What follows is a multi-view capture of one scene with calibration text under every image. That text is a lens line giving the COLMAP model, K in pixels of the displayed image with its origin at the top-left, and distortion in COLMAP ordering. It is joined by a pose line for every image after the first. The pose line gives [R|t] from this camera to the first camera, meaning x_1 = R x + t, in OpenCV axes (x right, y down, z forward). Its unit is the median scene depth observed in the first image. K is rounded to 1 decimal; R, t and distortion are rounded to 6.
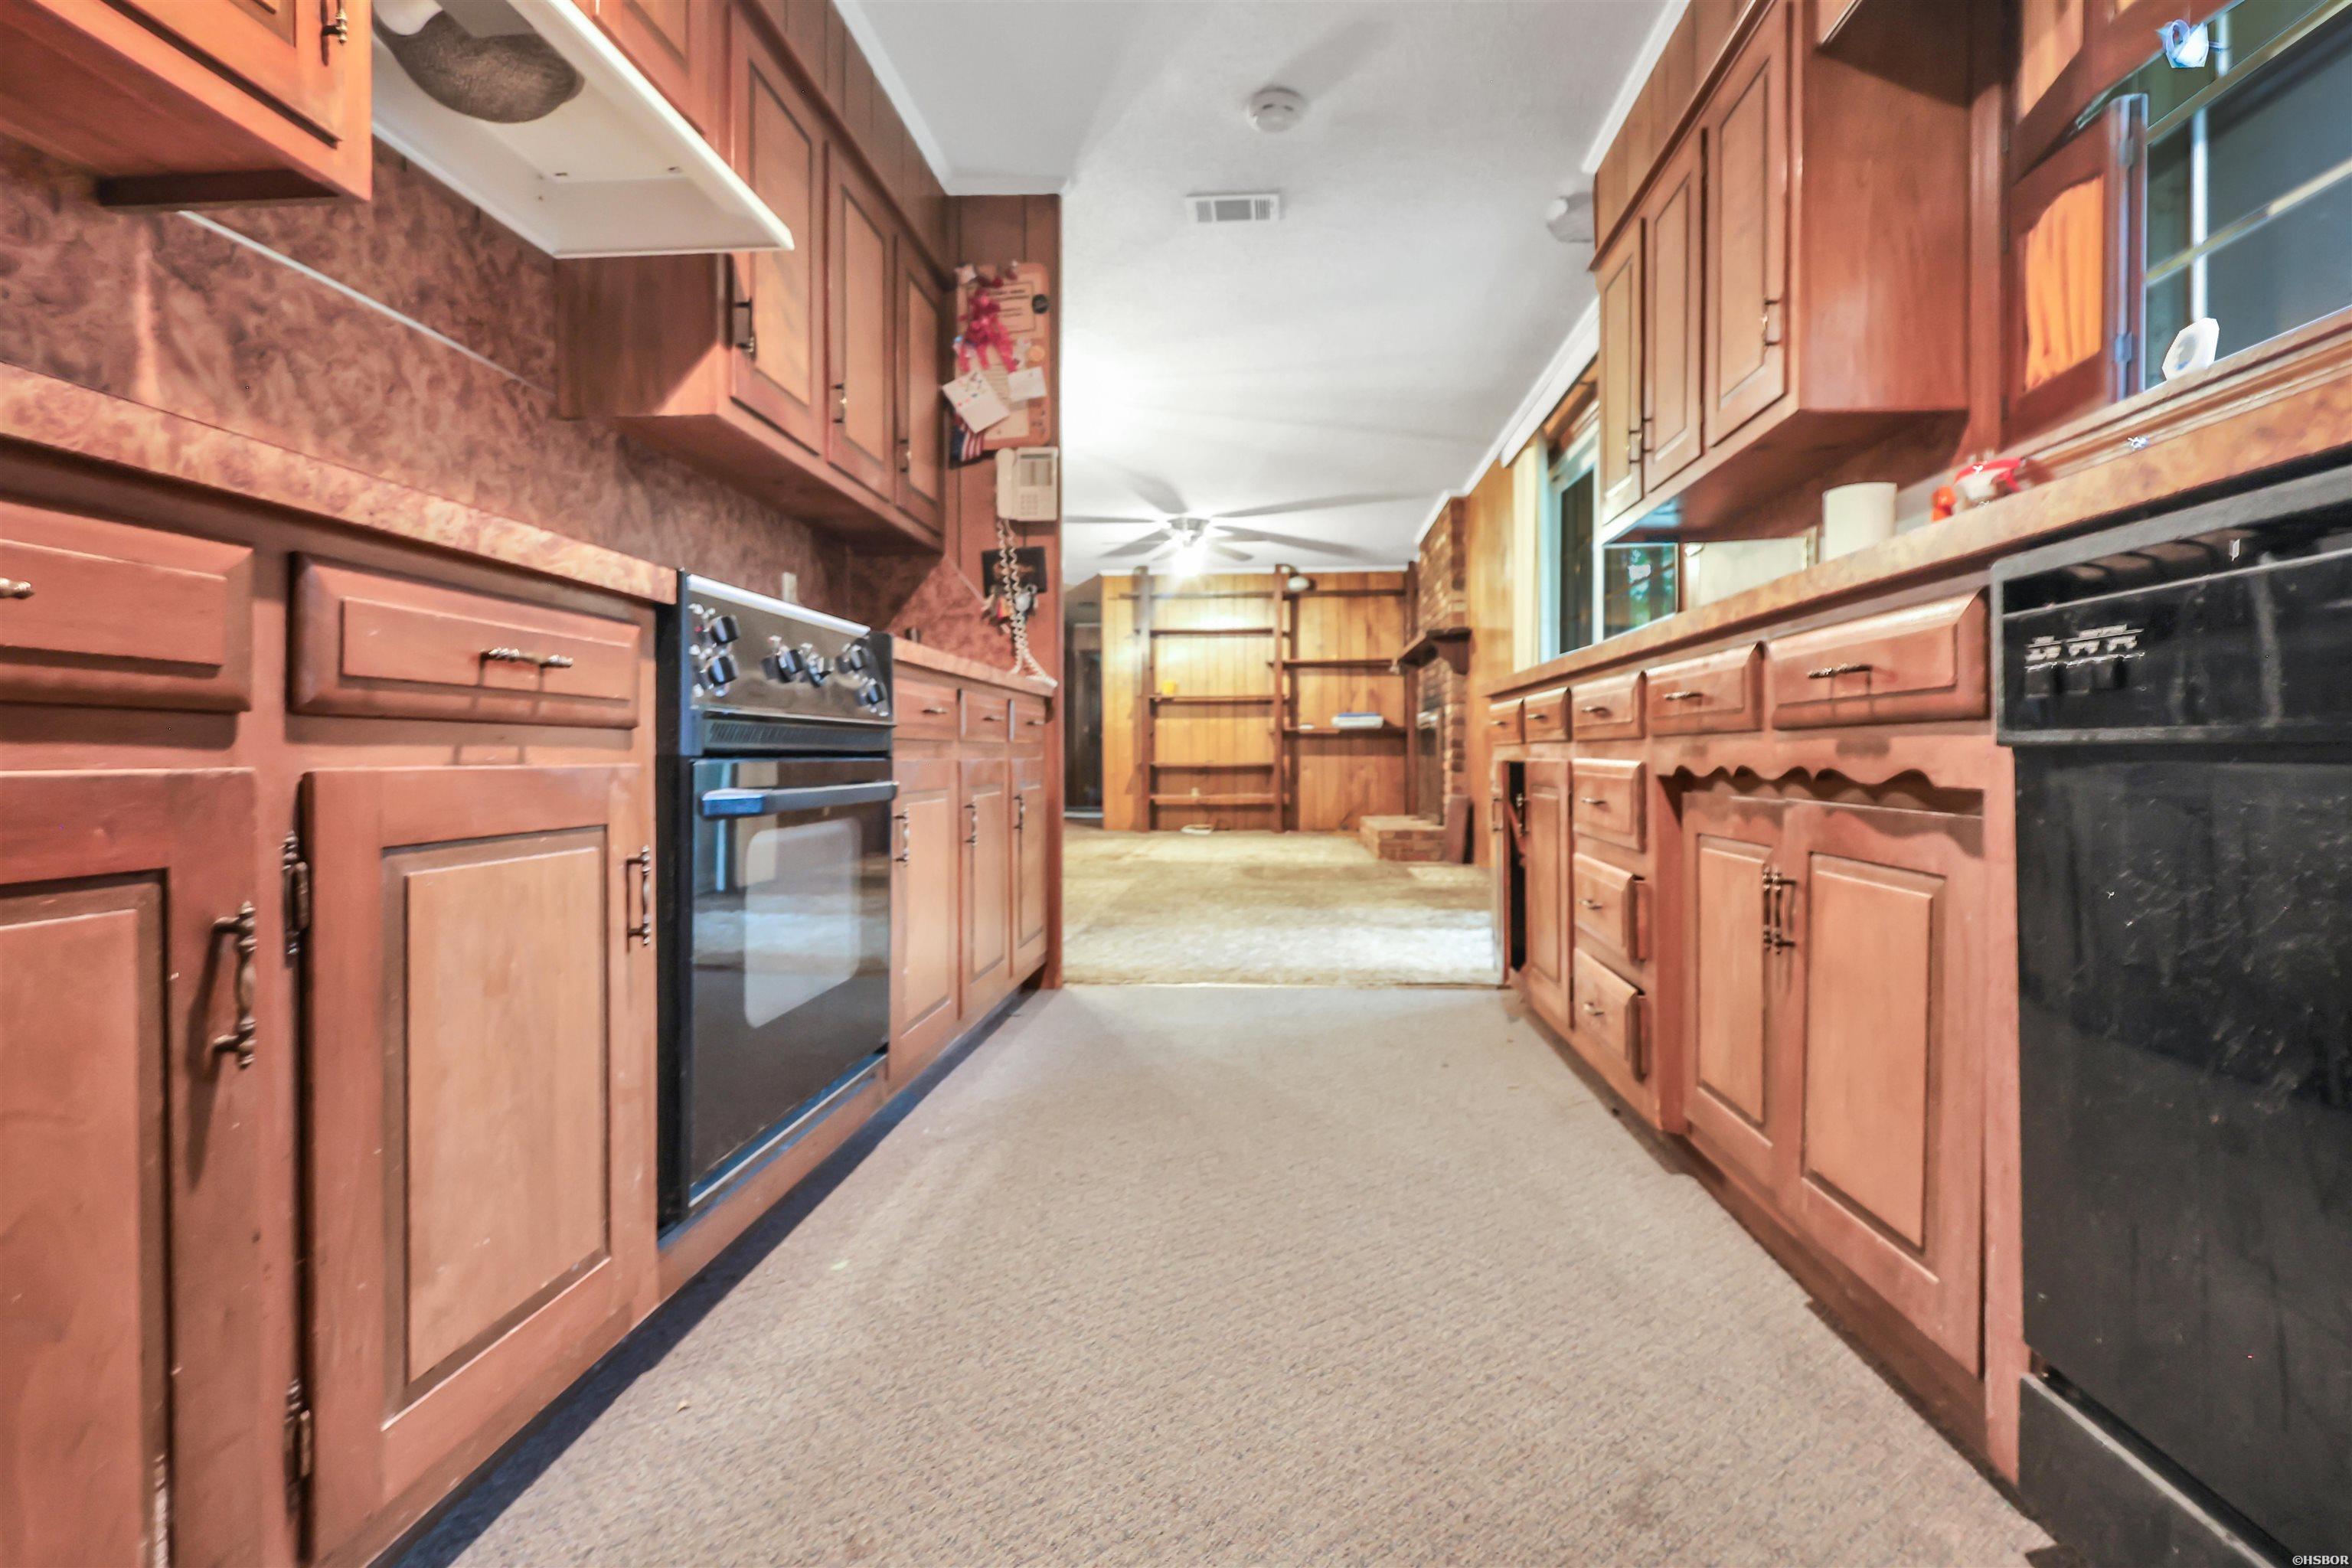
lens RADIAL K [[1099.7, 0, 1189.4], [0, 1099.7, 764.5], [0, 0, 1]] dist [-0.000477, 0.000658]
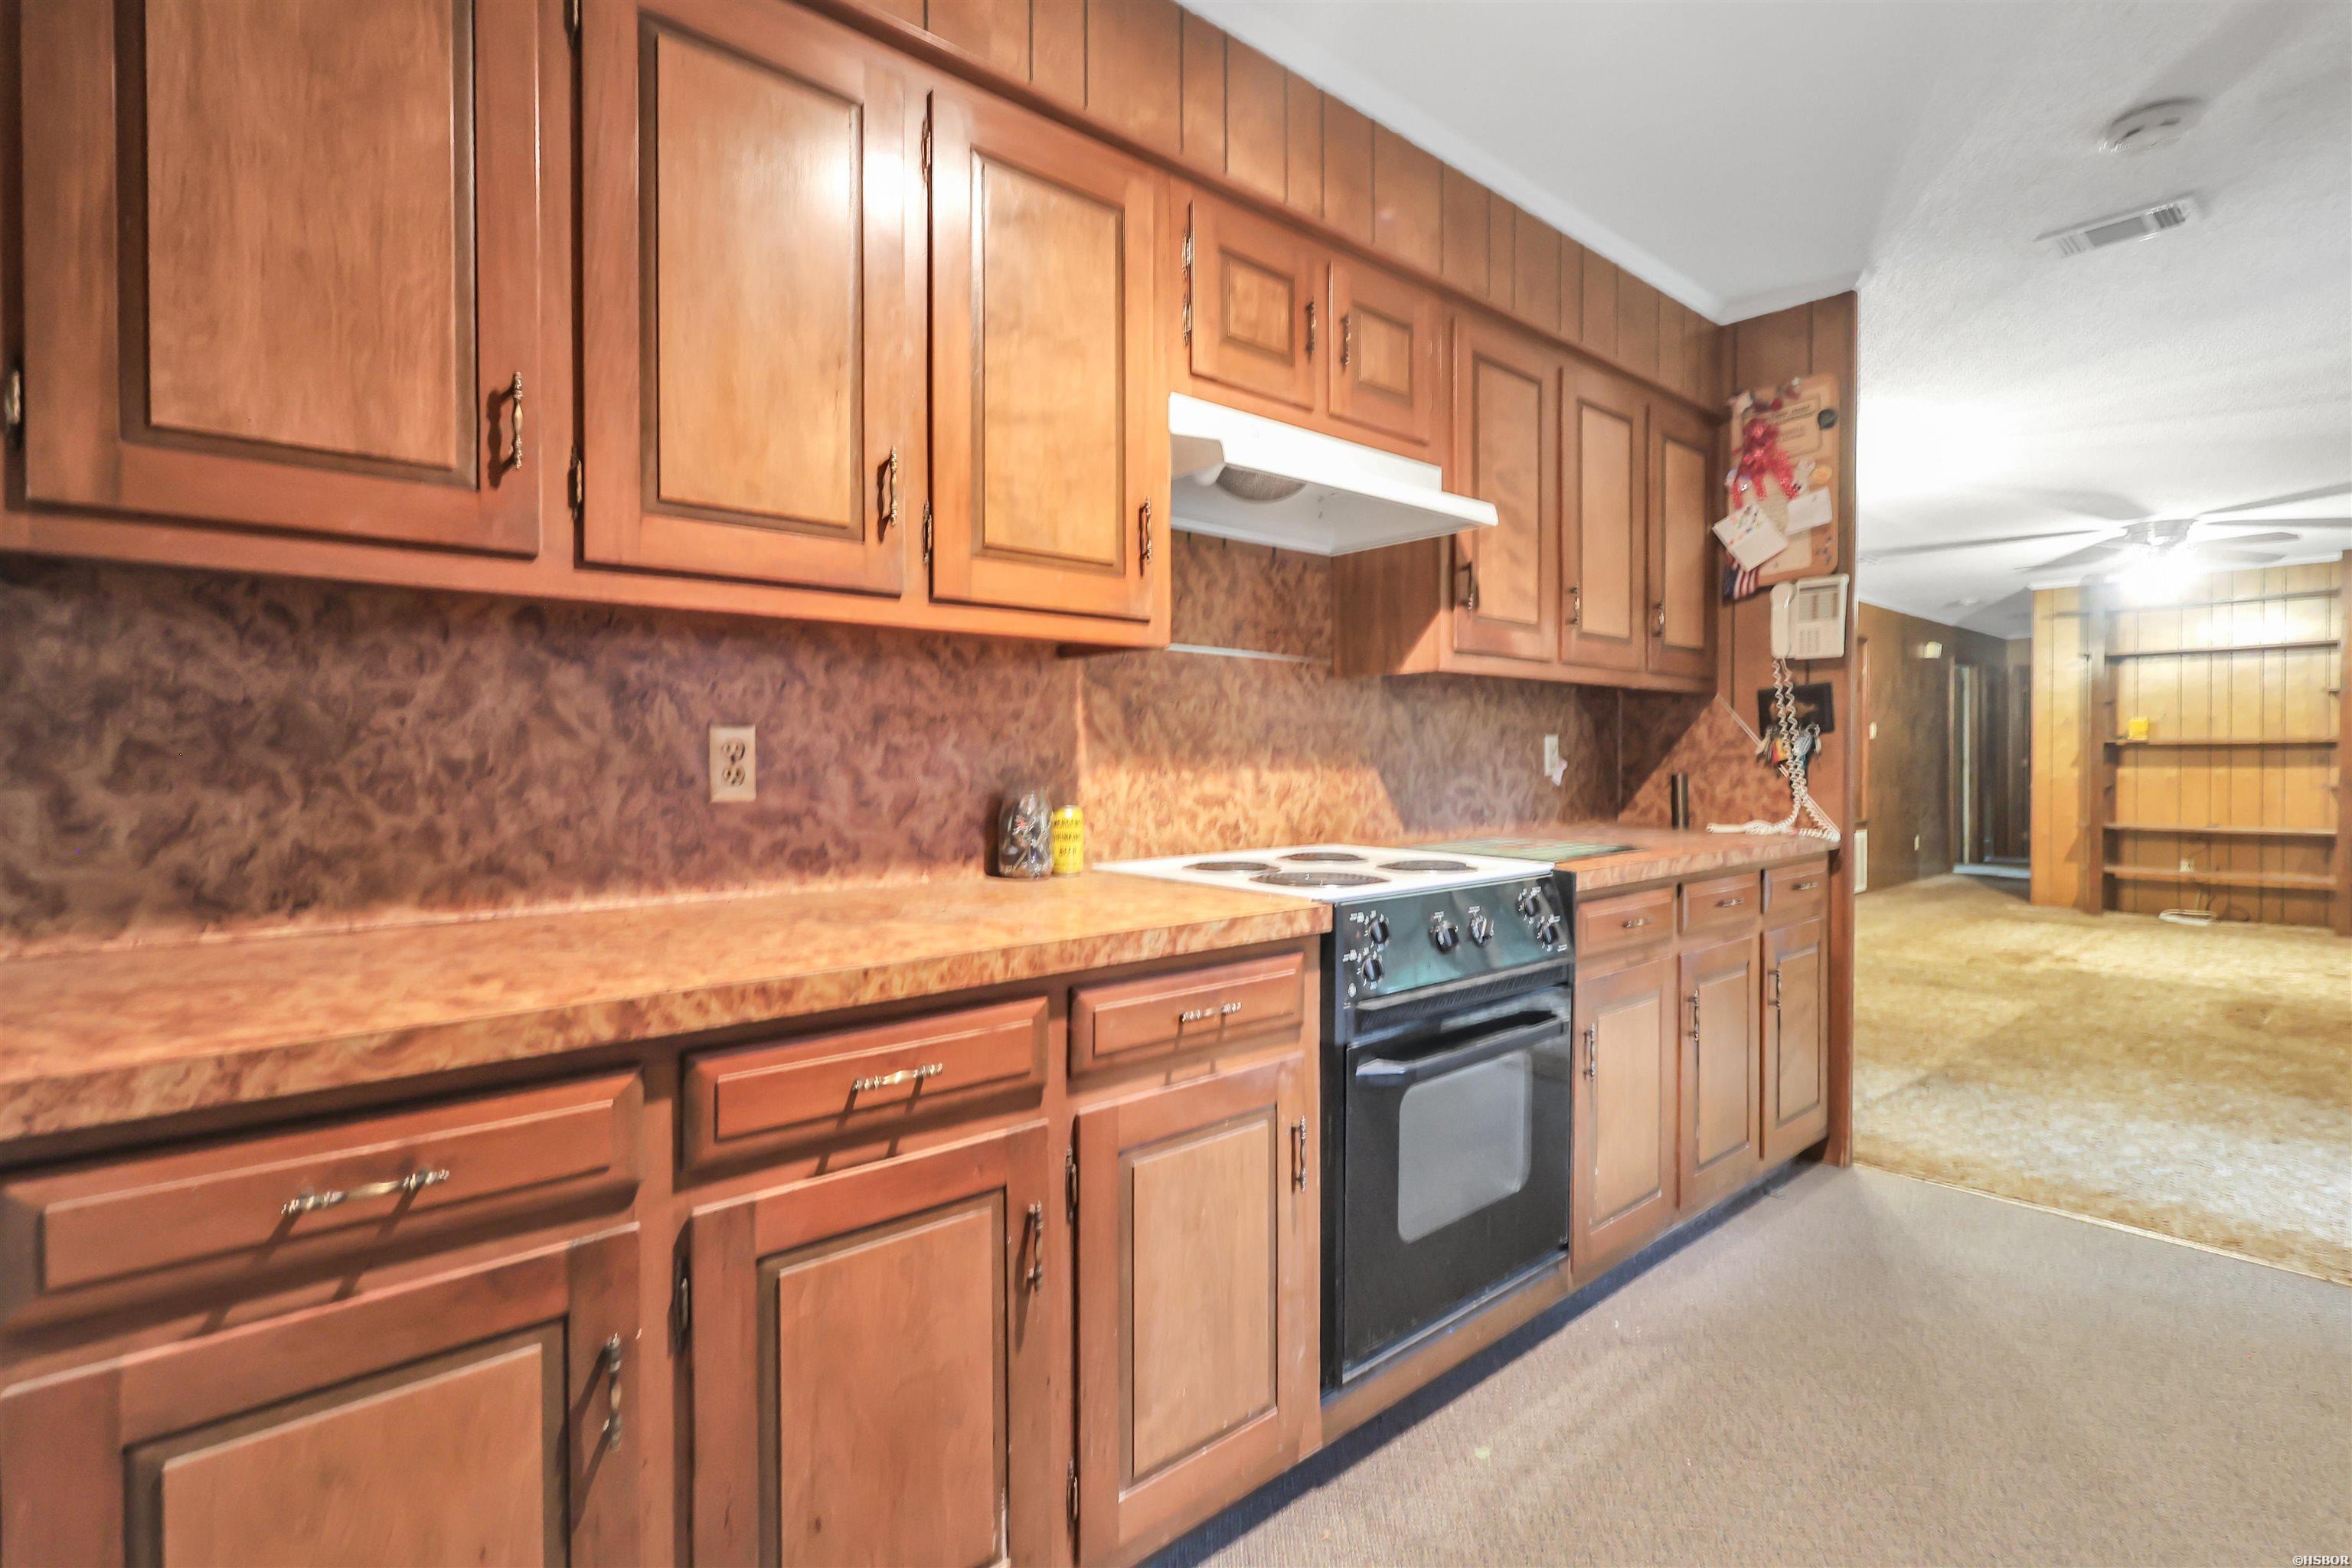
lens RADIAL K [[1085.0, 0, 1177.0], [0, 1085.0, 776.2], [0, 0, 1]] dist [-0.001075, 0.000620]
pose [[0.704756, 0.013066, -0.709329, 0.126353], [-0.000966, 0.999847, 0.017458, -0.137083], [0.709449, -0.011619, 0.704661, -0.020639]]
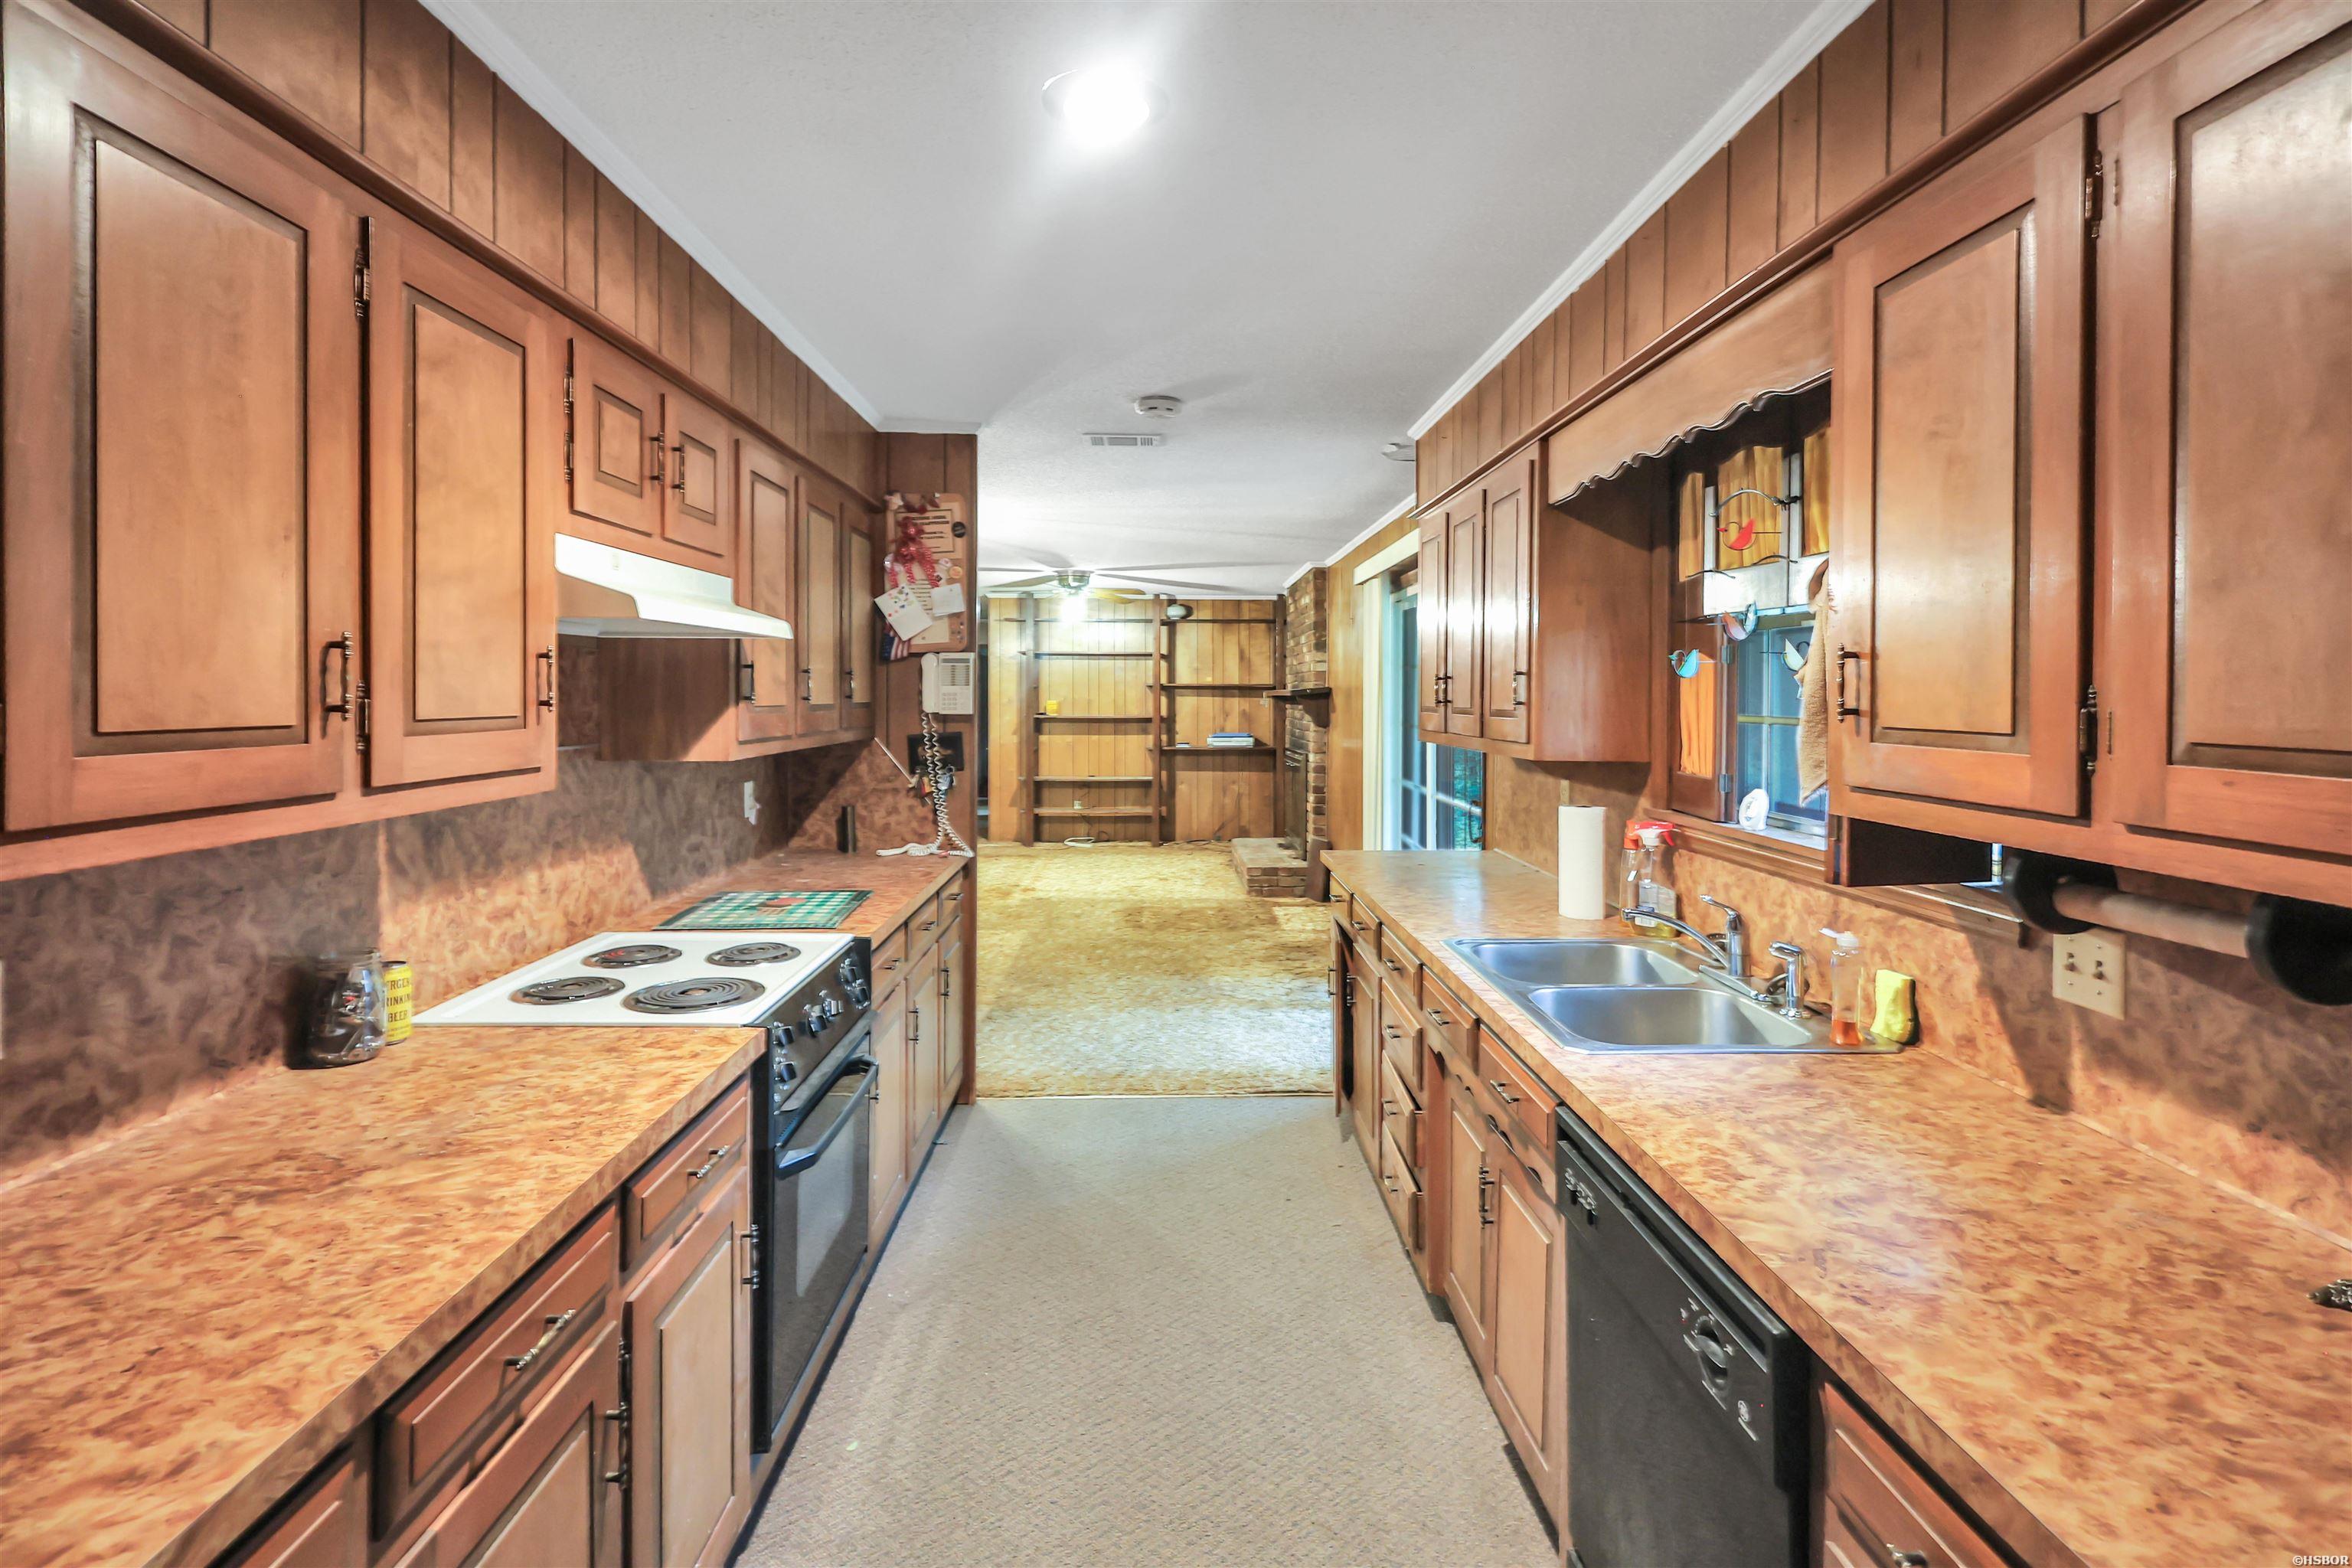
lens RADIAL K [[1126.5, 0, 1166.2], [0, 1126.5, 697.8], [0, 0, 1]] dist [-0.000492, 0.000069]
pose [[0.995876, 0.003041, 0.090677, -0.023695], [-0.003853, 0.999954, 0.008784, -0.249353], [-0.090646, -0.009097, 0.995842, -0.226036]]
